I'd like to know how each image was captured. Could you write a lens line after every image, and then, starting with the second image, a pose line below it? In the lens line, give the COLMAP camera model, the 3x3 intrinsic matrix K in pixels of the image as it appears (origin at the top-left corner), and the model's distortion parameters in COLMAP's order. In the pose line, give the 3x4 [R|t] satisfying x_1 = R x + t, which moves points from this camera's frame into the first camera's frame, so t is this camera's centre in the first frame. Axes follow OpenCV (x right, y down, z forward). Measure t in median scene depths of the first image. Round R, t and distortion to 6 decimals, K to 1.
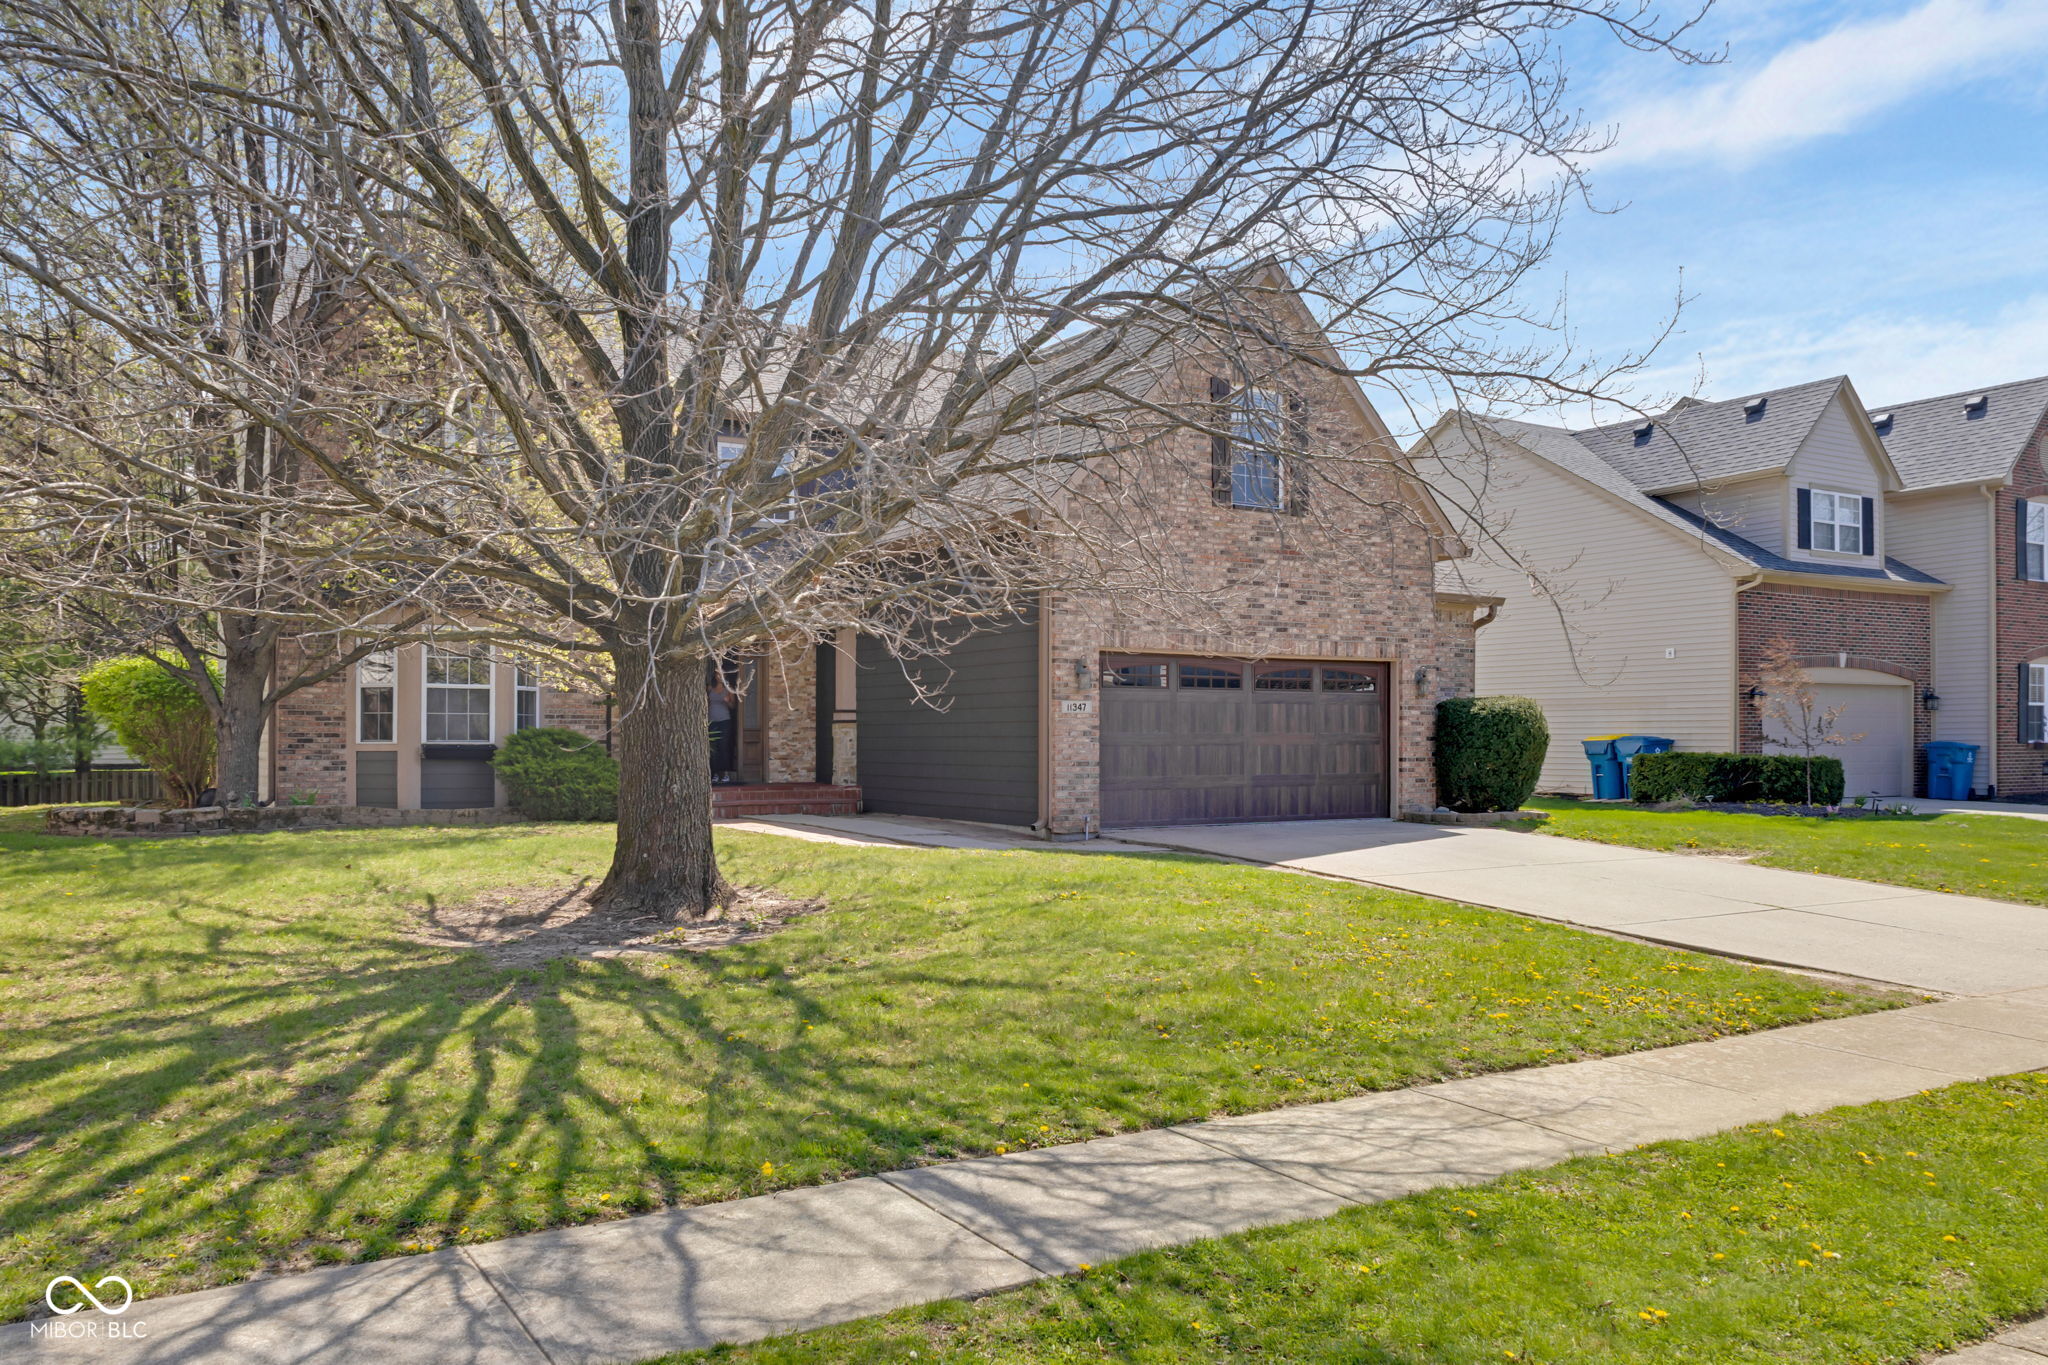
lens RADIAL K [[1539.6, 0, 1027.4], [0, 1539.6, 739.1], [0, 0, 1]] dist [0.005525, 0.037968]
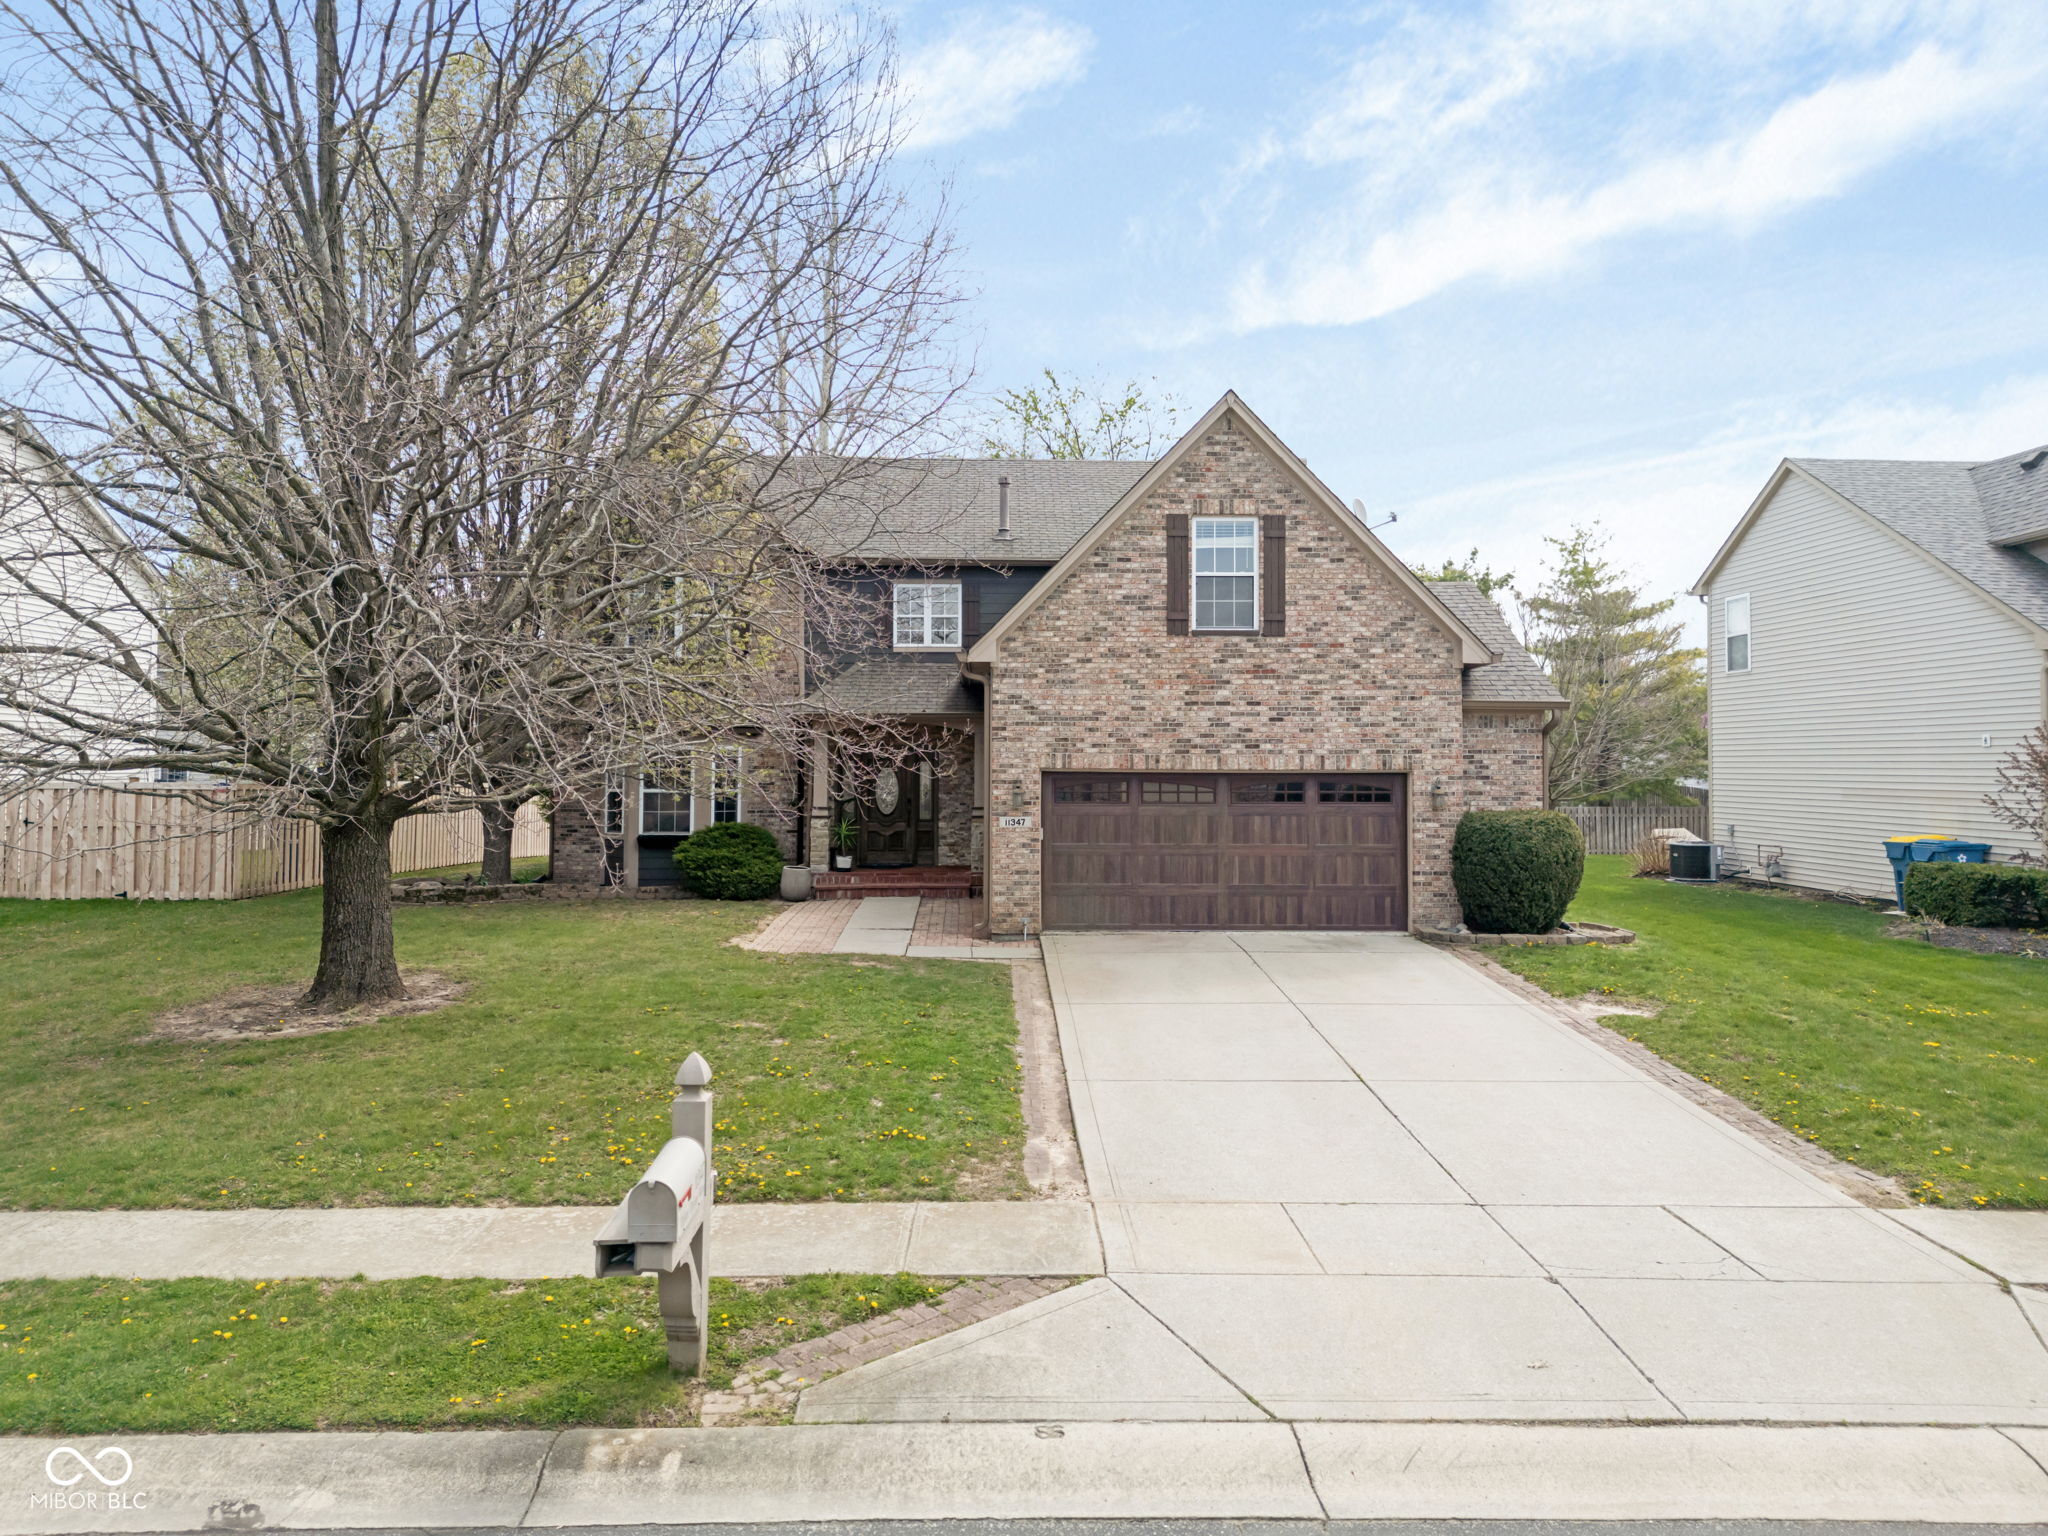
lens RADIAL K [[1441.7, 0, 1019.1], [0, 1441.7, 733.2], [0, 0, 1]] dist [0.085312, -0.077492]
pose [[0.863281, -0.008574, -0.504651, 0.490244], [-0.002786, 0.999760, -0.021752, -0.054507], [0.504716, 0.020184, 0.863049, 0.071724]]
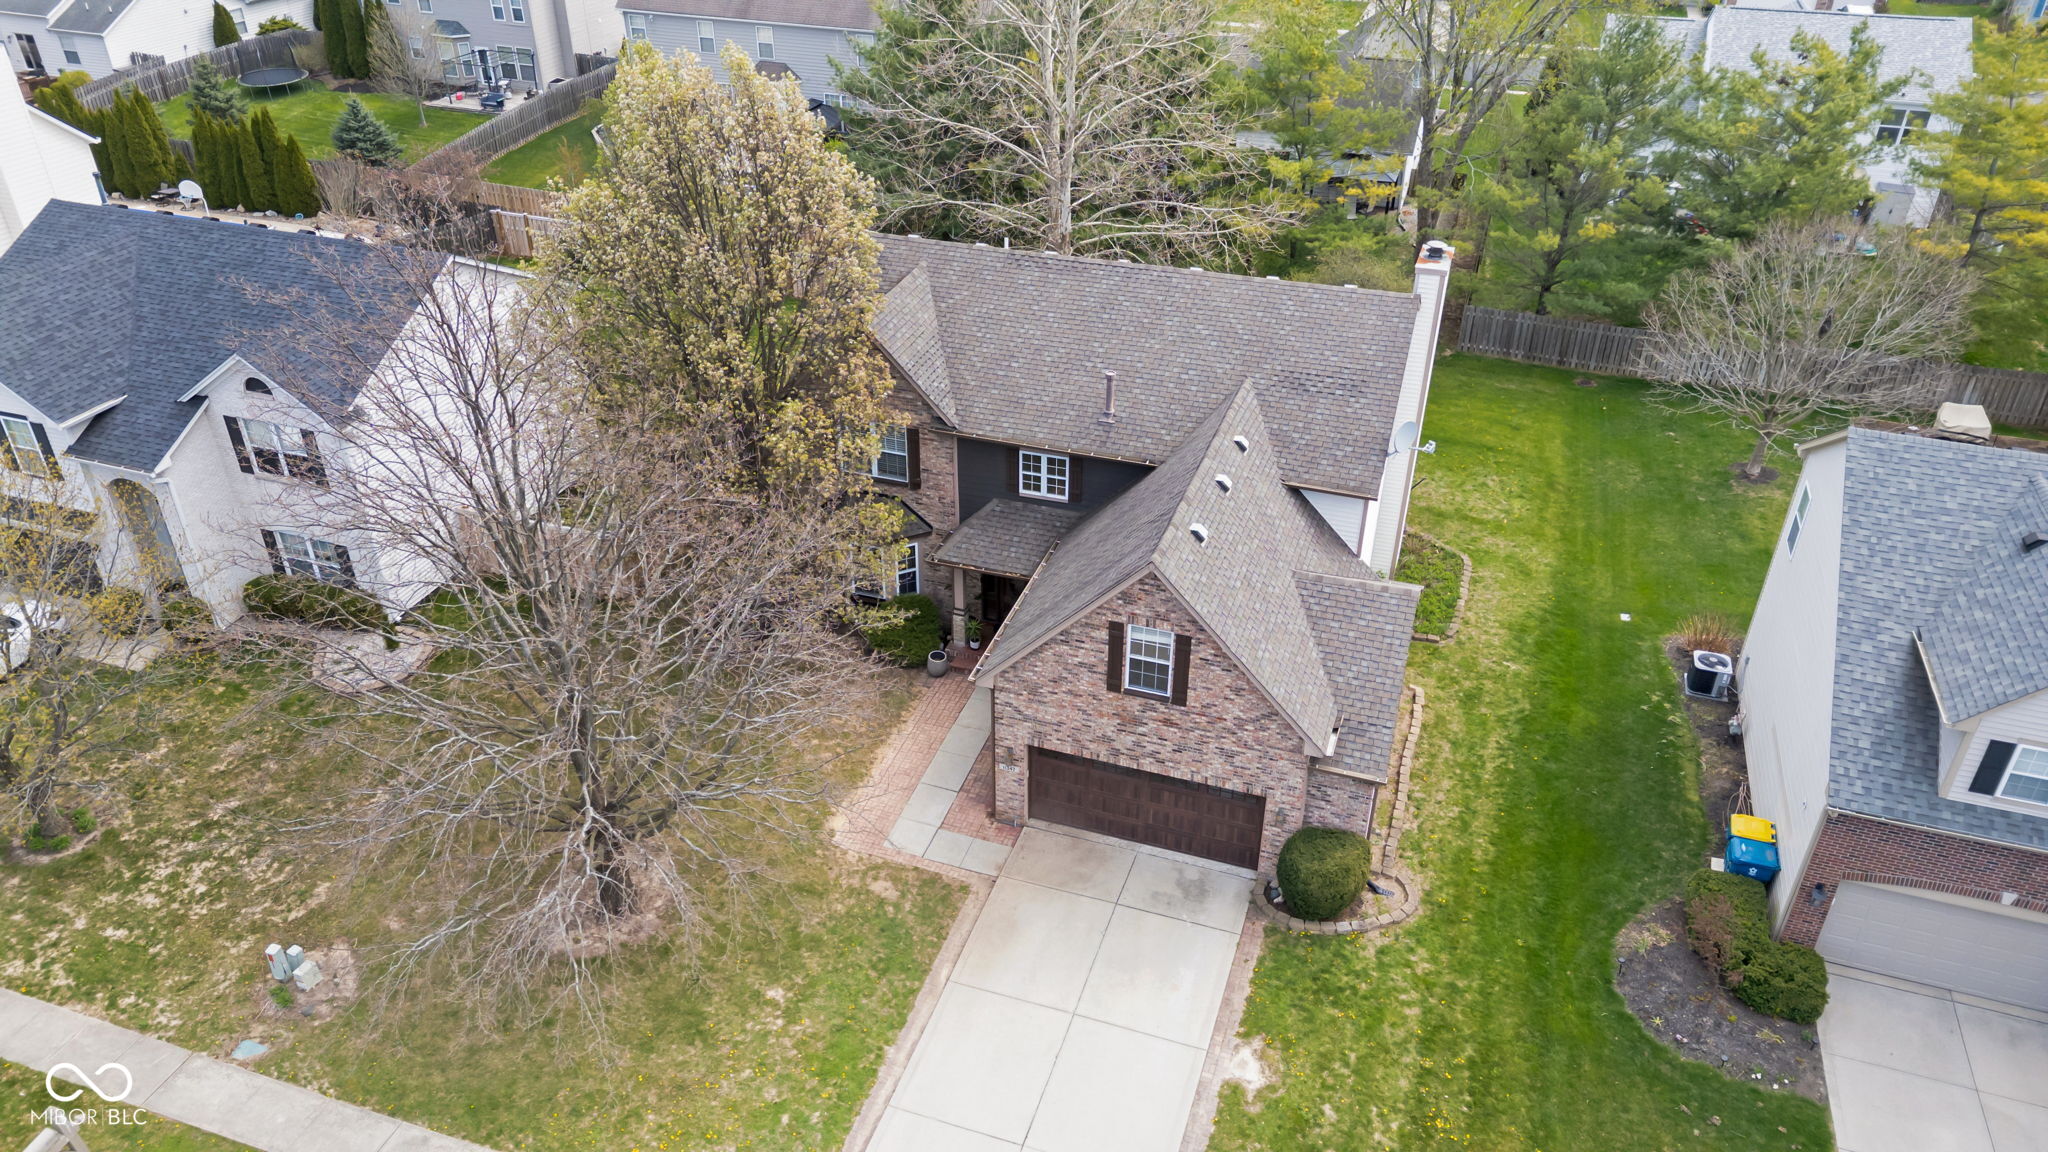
lens RADIAL K [[1431.6, 0, 1017.1], [0, 1431.6, 568.1], [0, 0, 1]] dist [0.090965, -0.085058]
pose [[0.628597, 0.408959, -0.661528, 0.888918], [-0.000636, 0.850857, 0.525398, -0.930488], [0.777731, -0.329842, 0.535106, 0.171491]]
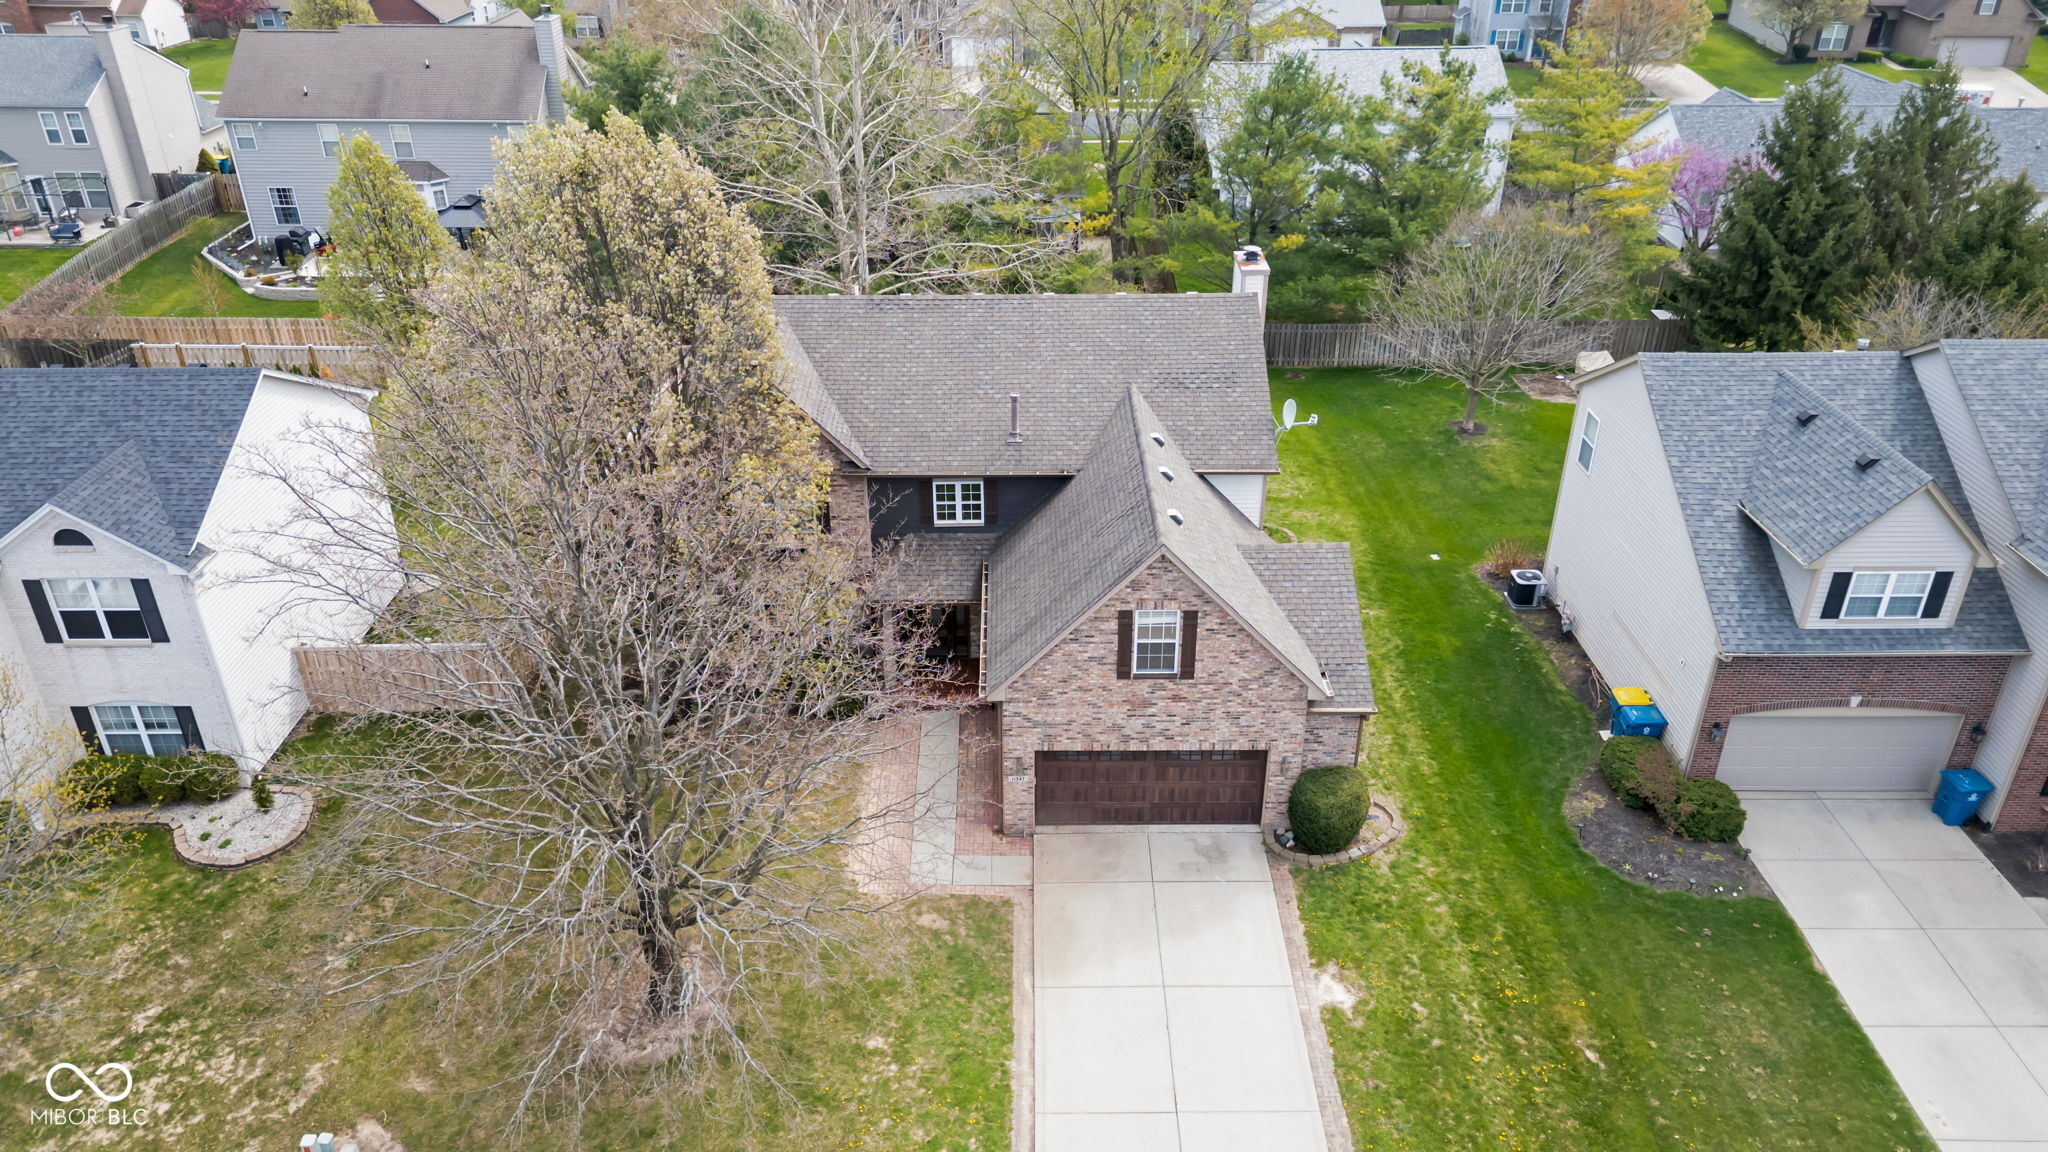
lens RADIAL K [[1431.6, 0, 1017.1], [0, 1431.6, 568.1], [0, 0, 1]] dist [0.090965, -0.085058]
pose [[0.850594, 0.248081, -0.463623, 0.646008], [0.004224, 0.878455, 0.477806, -0.897874], [0.525807, -0.408377, 0.746161, -0.137223]]
